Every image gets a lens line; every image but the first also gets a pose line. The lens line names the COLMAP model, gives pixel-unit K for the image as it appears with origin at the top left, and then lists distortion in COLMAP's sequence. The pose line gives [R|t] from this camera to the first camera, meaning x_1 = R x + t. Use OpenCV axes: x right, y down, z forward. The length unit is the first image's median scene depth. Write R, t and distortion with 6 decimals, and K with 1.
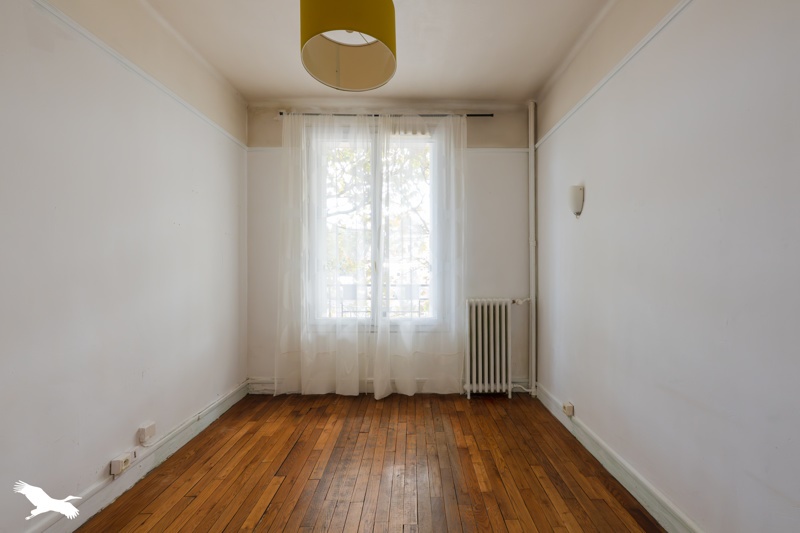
lens RADIAL K [[324.7, 0, 400.9], [0, 324.7, 270.4], [0, 0, 1]] dist [-0.000170, -0.000220]
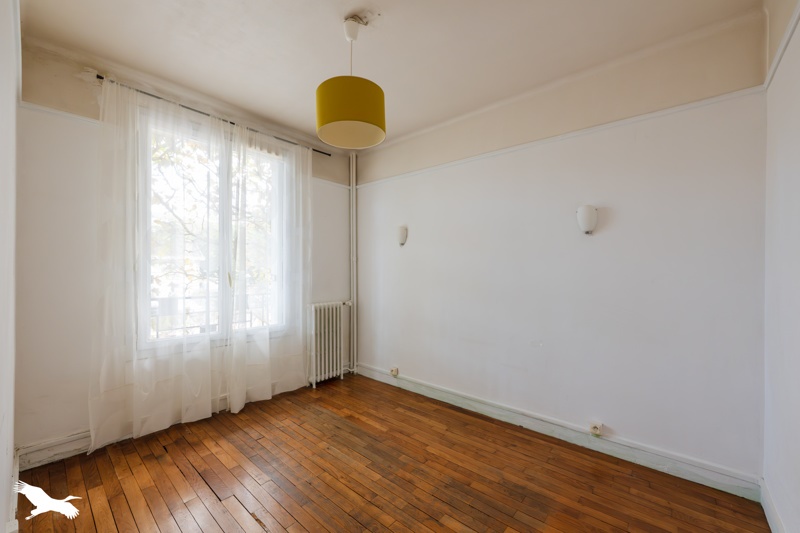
lens RADIAL K [[324.7, 0, 400.9], [0, 324.7, 270.4], [0, 0, 1]] dist [-0.000170, -0.000220]
pose [[0.661139, 0.005314, 0.750244, -0.472129], [0.000030, 0.999975, -0.007110, -0.026853], [-0.750263, 0.004723, 0.661123, -0.024802]]
